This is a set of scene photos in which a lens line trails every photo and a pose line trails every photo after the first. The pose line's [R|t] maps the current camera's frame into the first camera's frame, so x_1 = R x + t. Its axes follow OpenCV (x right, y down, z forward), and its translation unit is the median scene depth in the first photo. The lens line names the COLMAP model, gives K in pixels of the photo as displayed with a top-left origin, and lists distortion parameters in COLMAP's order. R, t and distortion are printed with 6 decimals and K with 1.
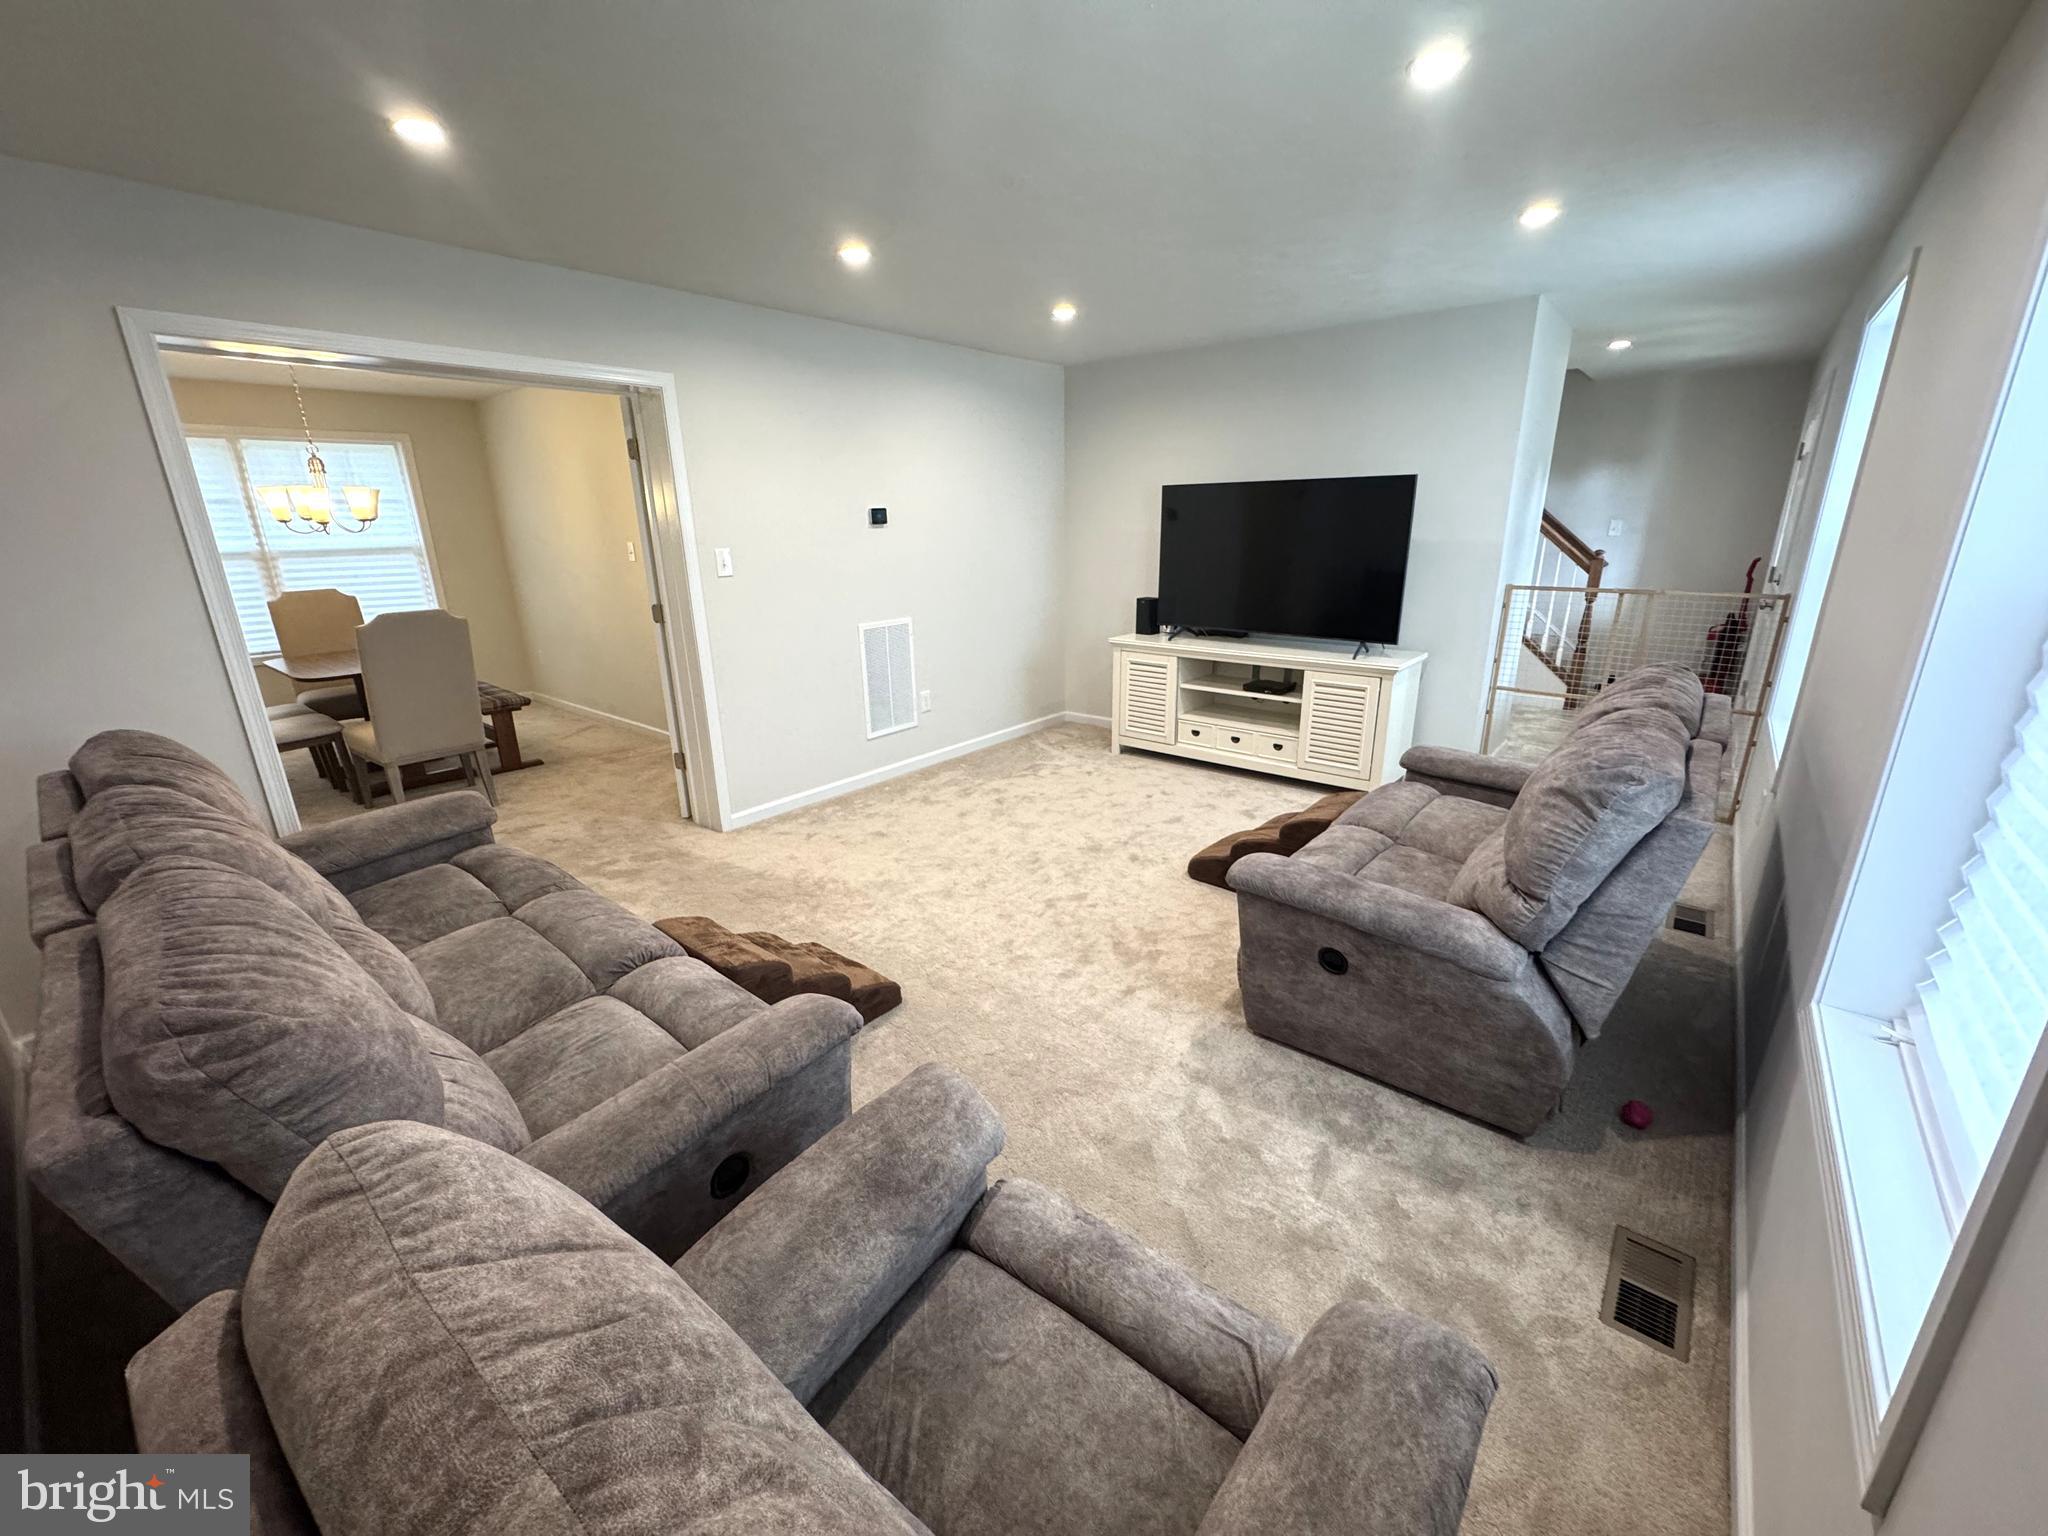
lens RADIAL K [[827.1, 0, 1031.9], [0, 827.1, 772.3], [0, 0, 1]] dist [-0.001865, -0.000252]
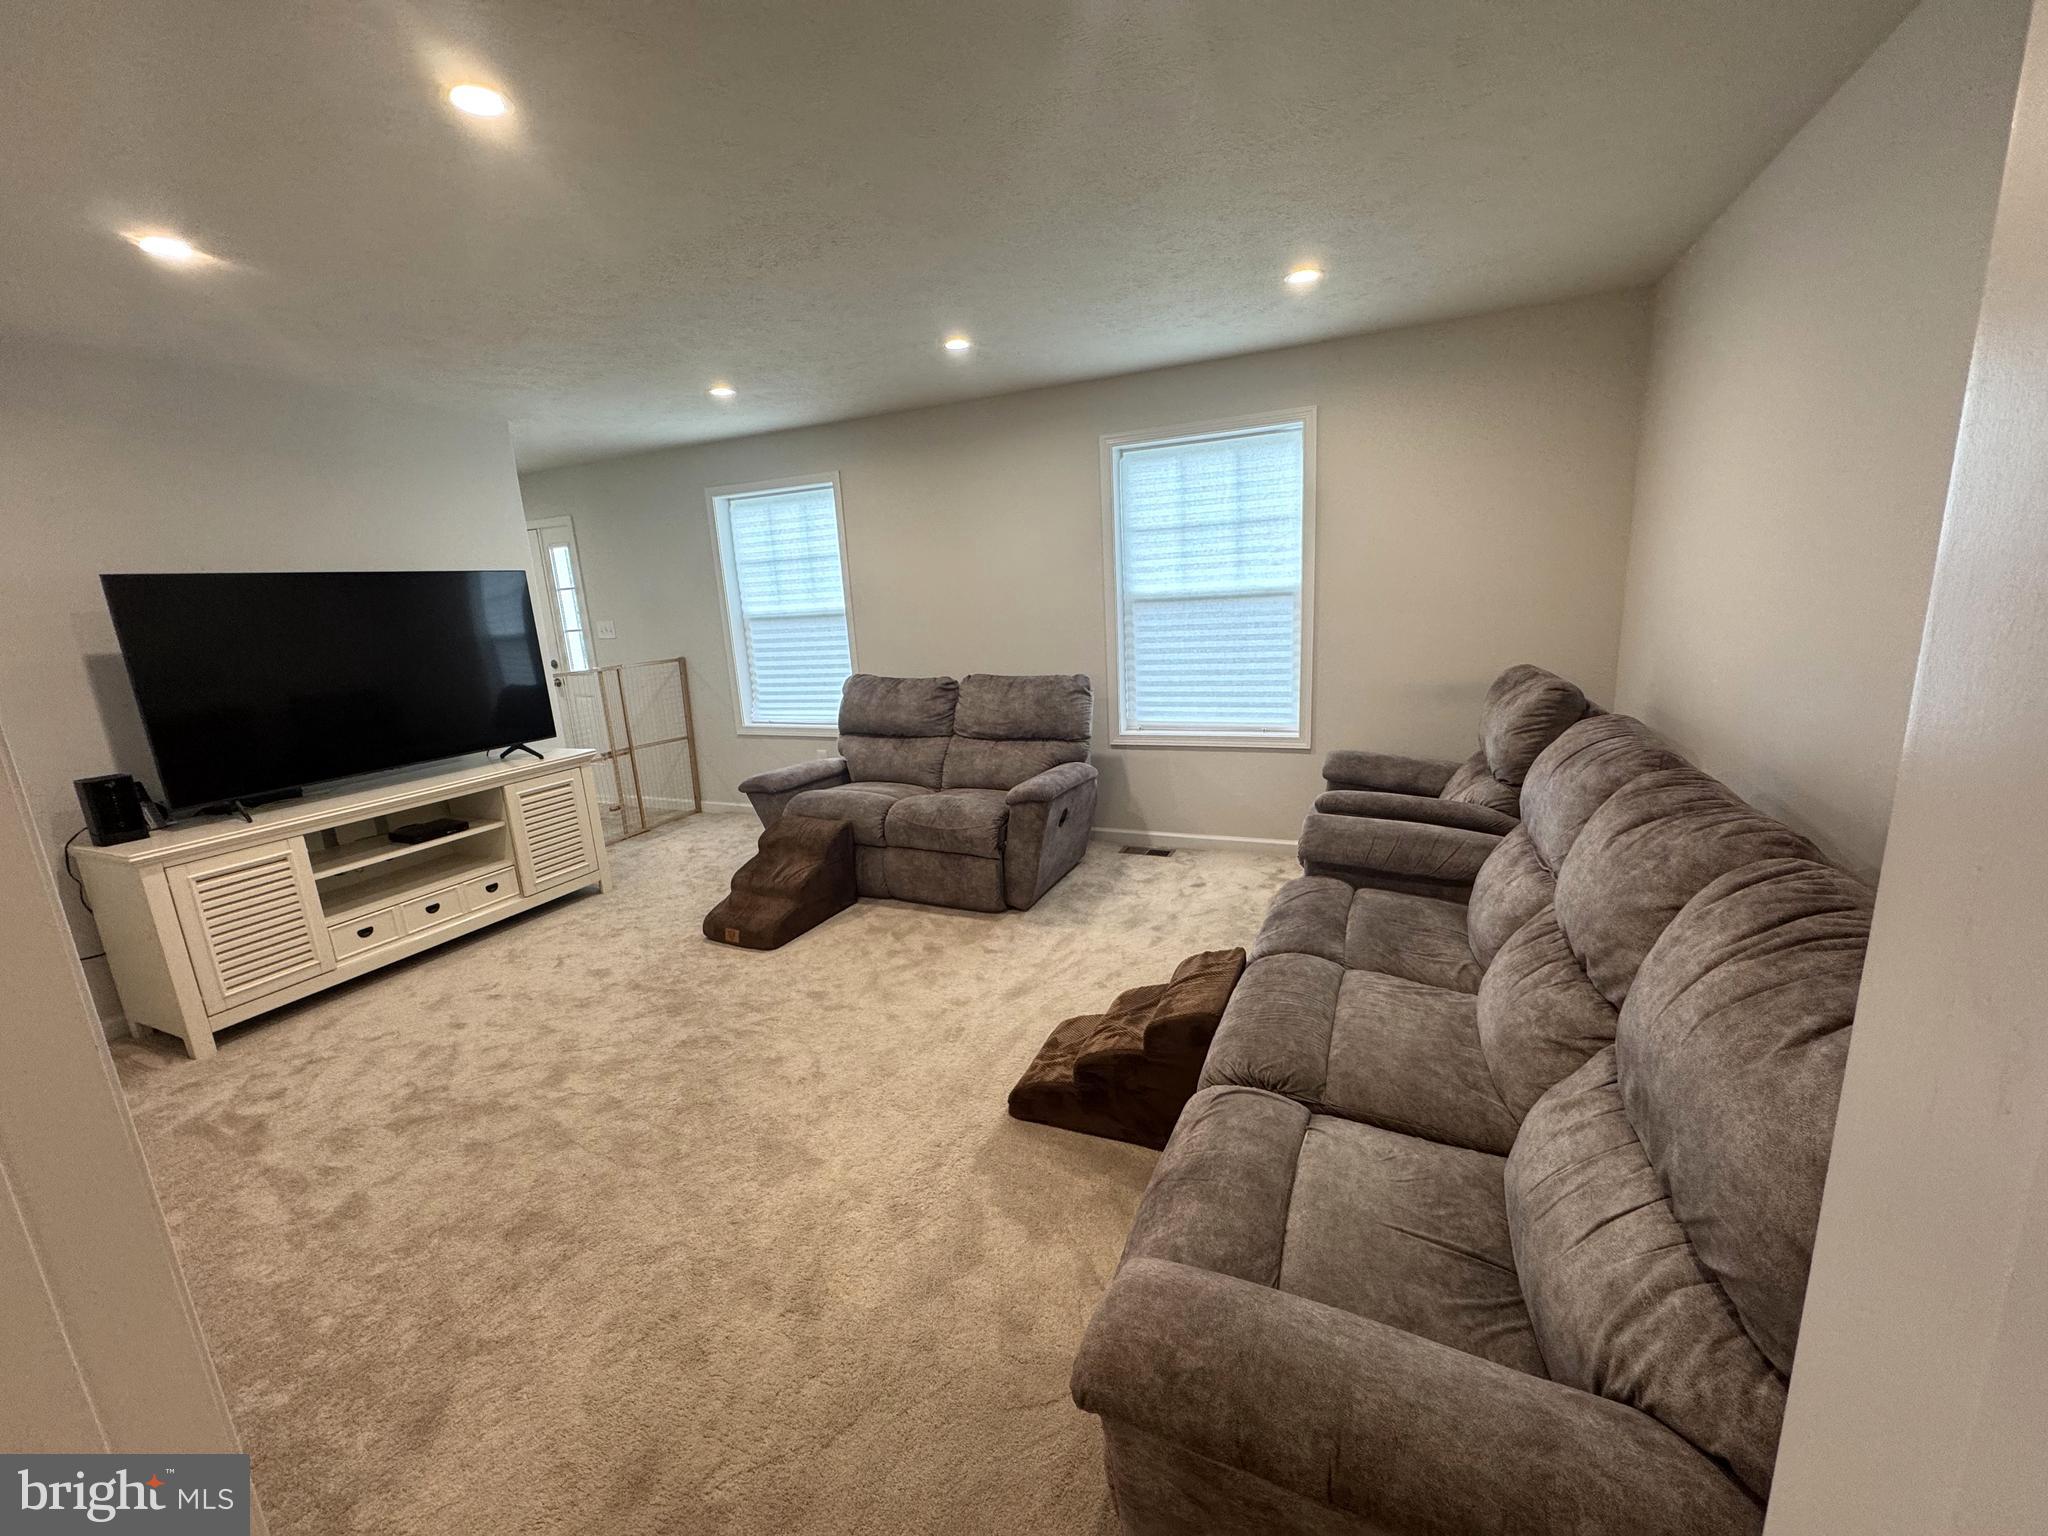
lens RADIAL K [[827.1, 0, 1022.8], [0, 827.1, 773.4], [0, 0, 1]] dist [-0.001865, -0.000252]
pose [[-0.273006, -0.178971, 0.945218, -0.568398], [0.346512, 0.898297, 0.270170, -0.163211], [-0.897439, 0.401287, -0.183225, 0.606548]]
